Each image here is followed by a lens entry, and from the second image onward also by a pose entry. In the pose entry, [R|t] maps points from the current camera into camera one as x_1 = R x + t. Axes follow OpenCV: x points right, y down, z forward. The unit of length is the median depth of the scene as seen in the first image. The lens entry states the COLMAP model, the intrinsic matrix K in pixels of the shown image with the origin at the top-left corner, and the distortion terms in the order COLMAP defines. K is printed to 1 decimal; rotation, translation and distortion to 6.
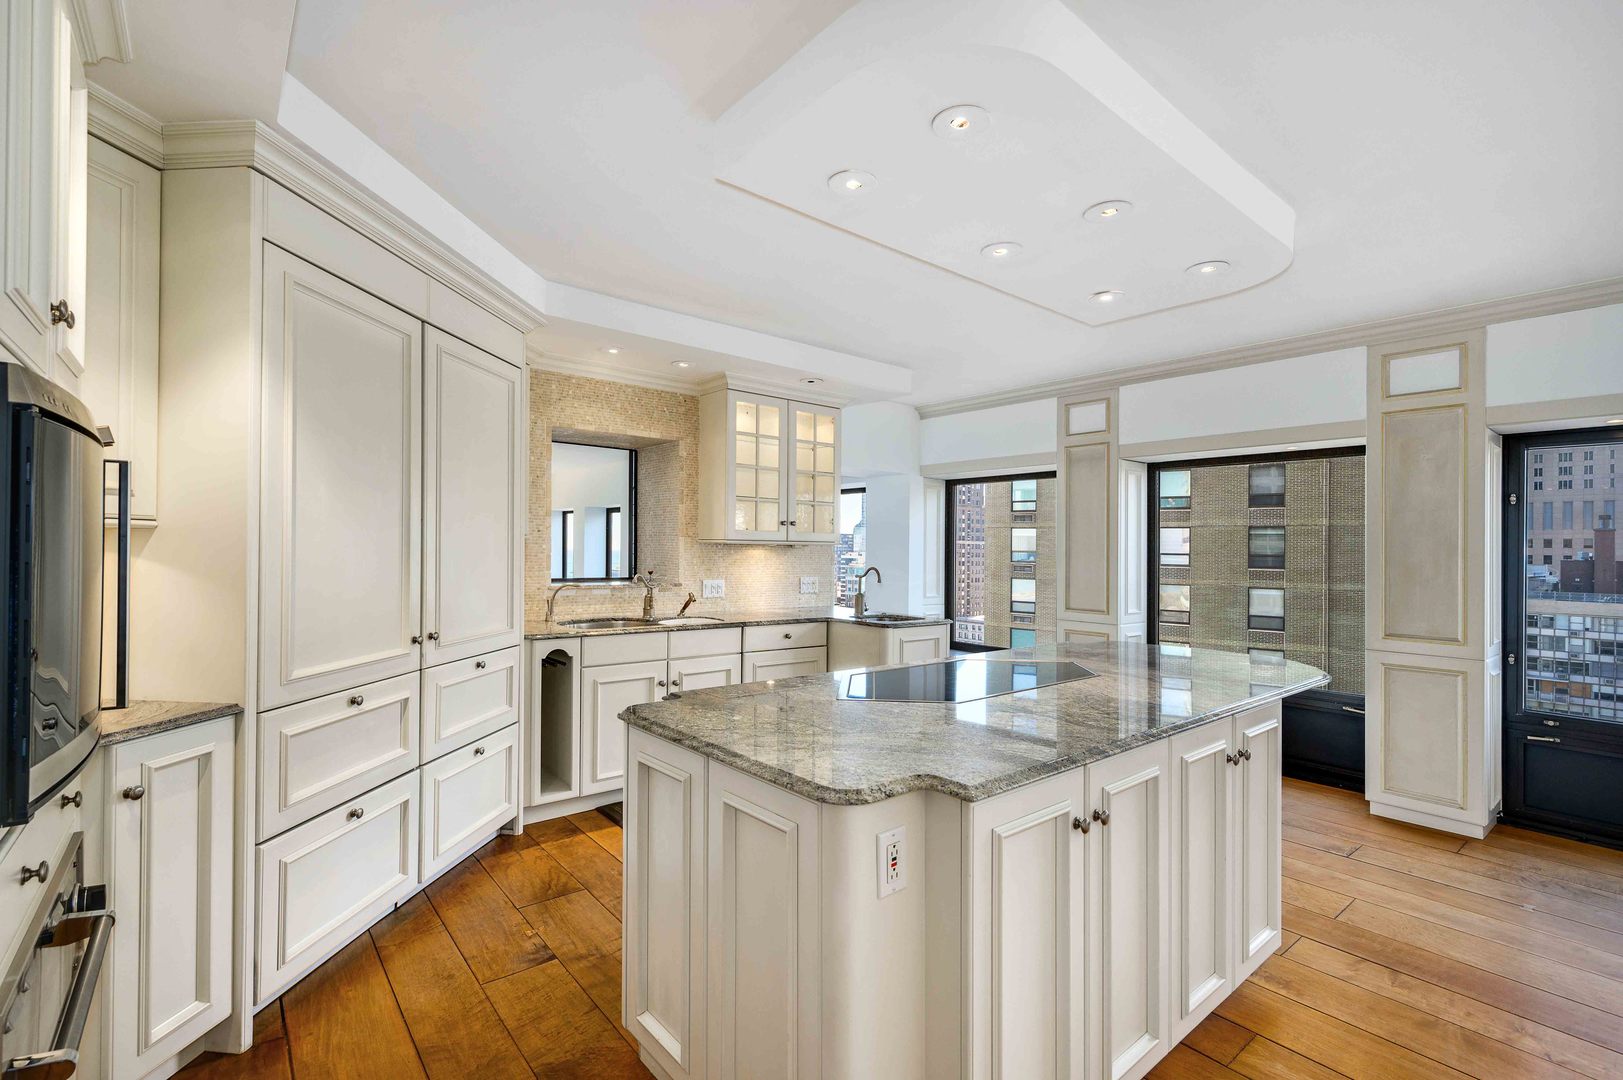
lens RADIAL K [[685.5, 0, 808.0], [0, 685.5, 543.7], [0, 0, 1]] dist [0.001571, 0.000232]
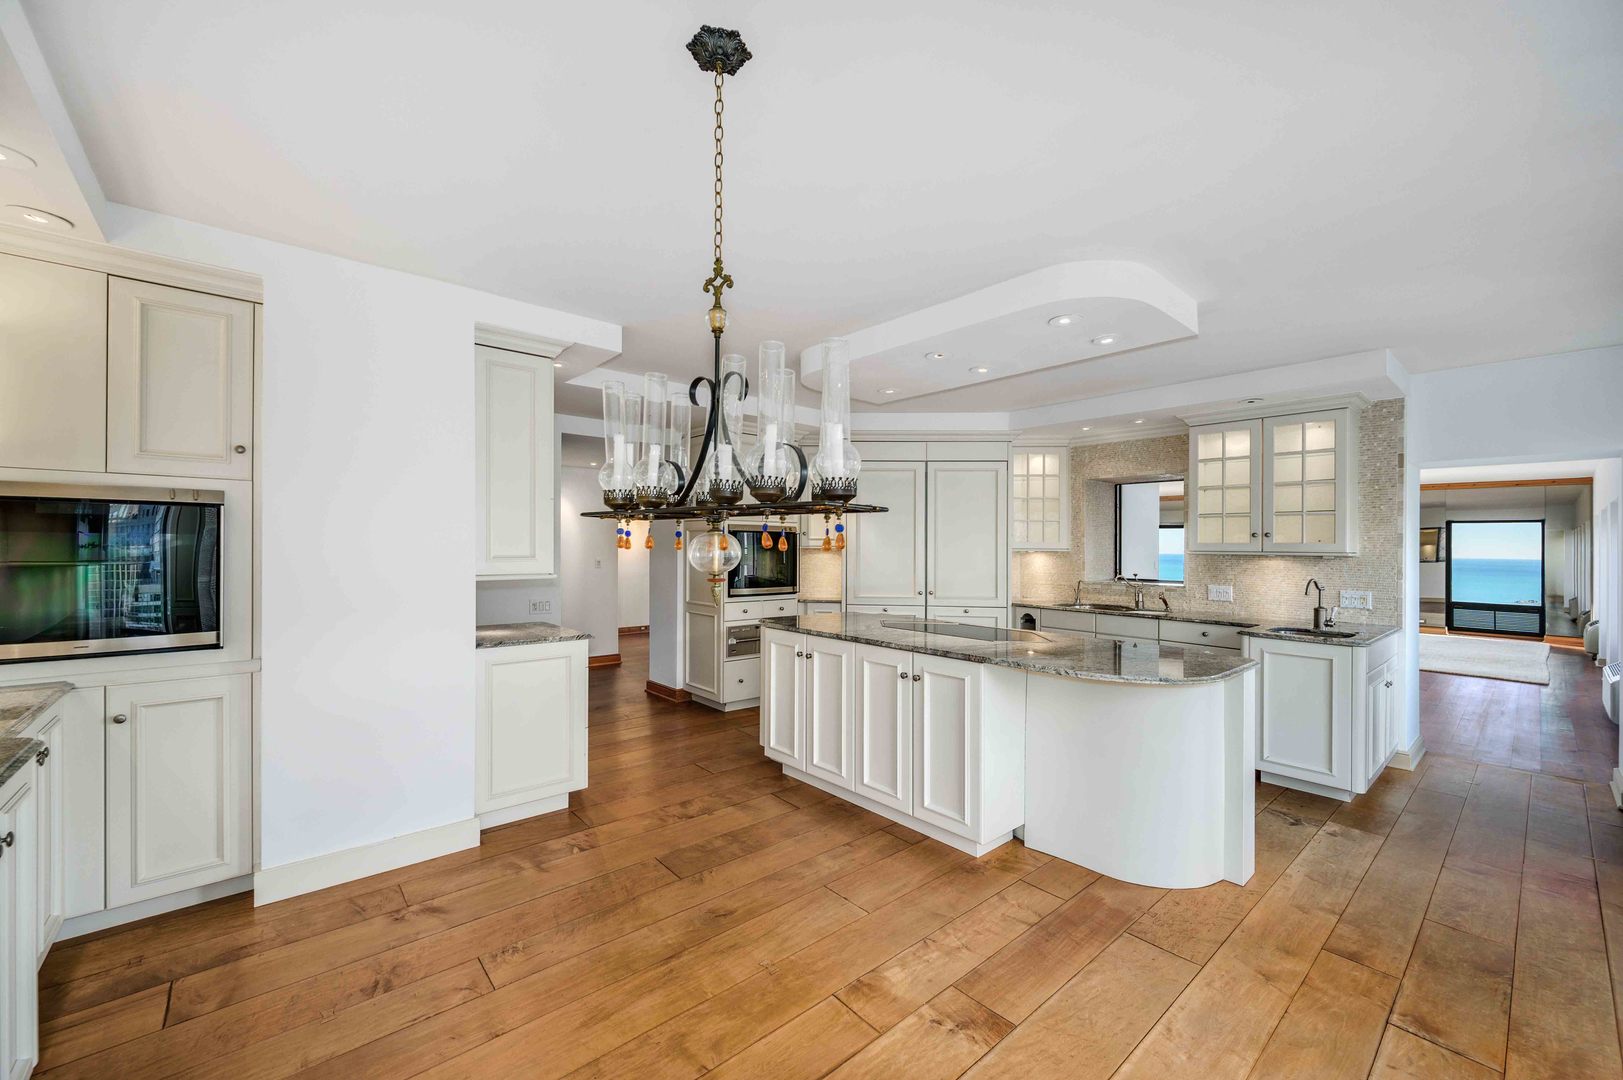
lens RADIAL K [[631.7, 0, 811.5], [0, 631.7, 540.0], [0, 0, 1]] dist [0.000503, 0.000036]
pose [[0.042950, -0.020146, -0.998874, 1.388169], [0.003353, 0.999794, -0.020021, -0.007479], [0.999072, -0.002489, 0.043008, 0.400481]]
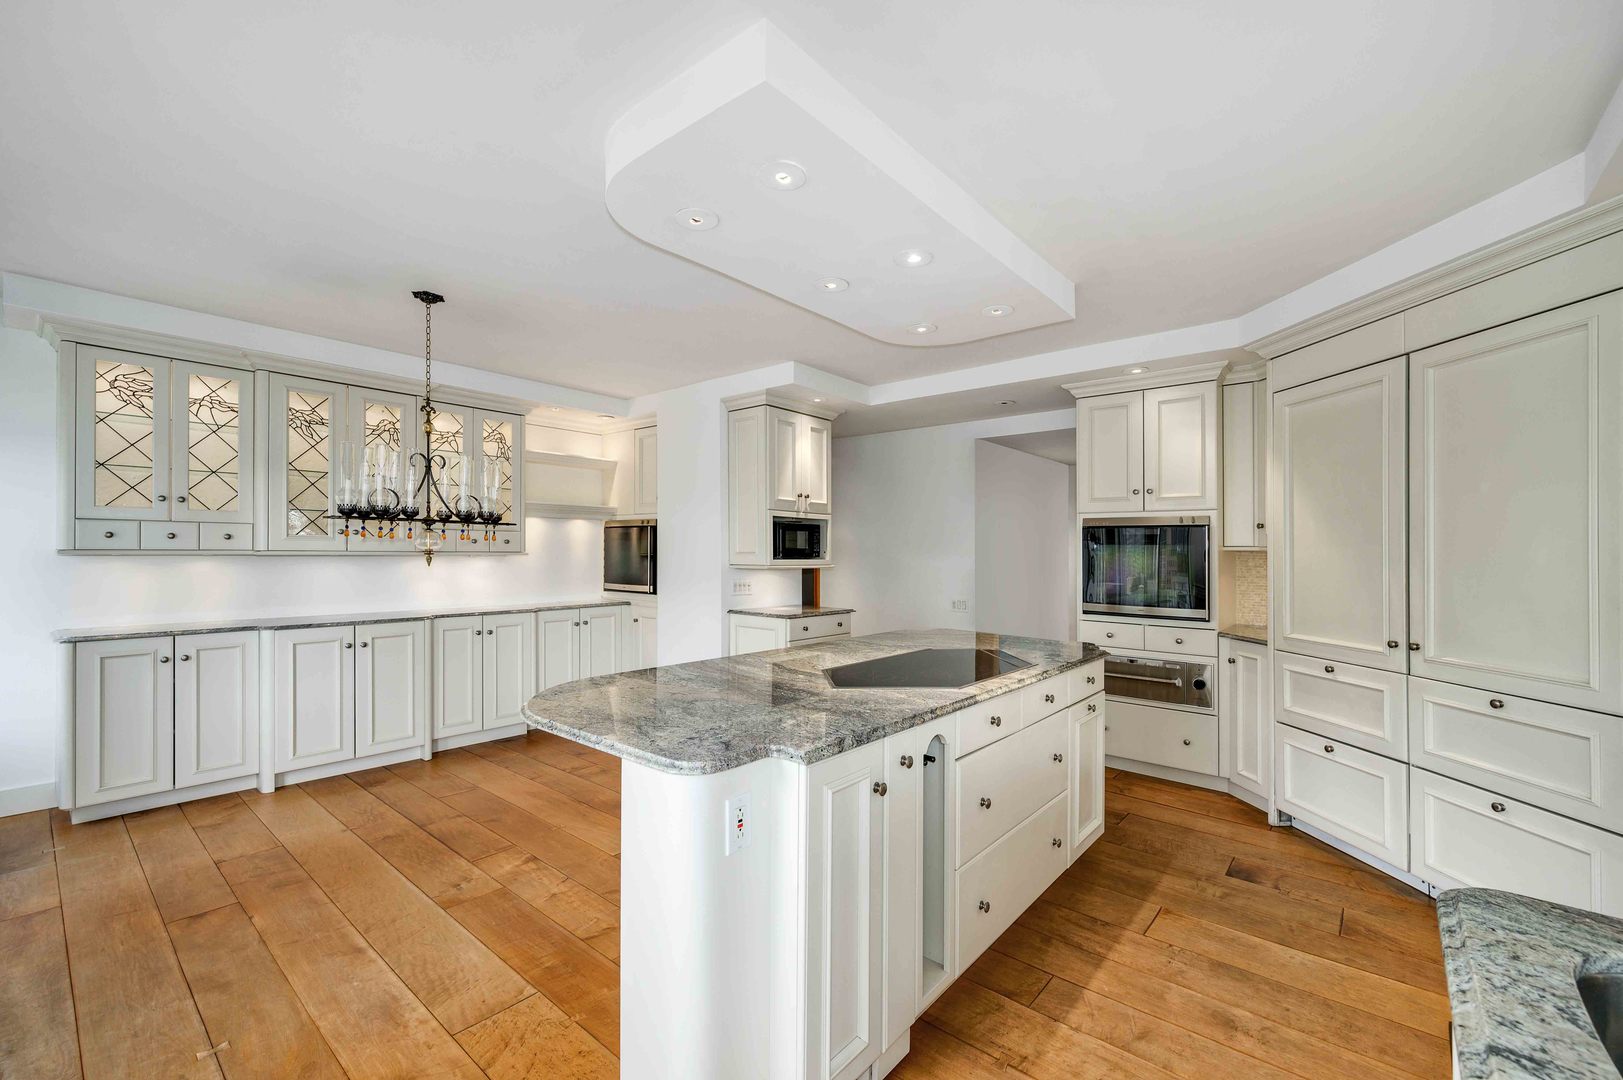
lens RADIAL K [[685.5, 0, 808.0], [0, 685.5, 543.7], [0, 0, 1]] dist [0.001571, 0.000232]
pose [[-0.979046, -0.023442, -0.202287, 0.531276], [-0.019473, 0.999577, -0.021592, 0.010474], [0.202708, -0.017201, -0.979088, 1.531961]]
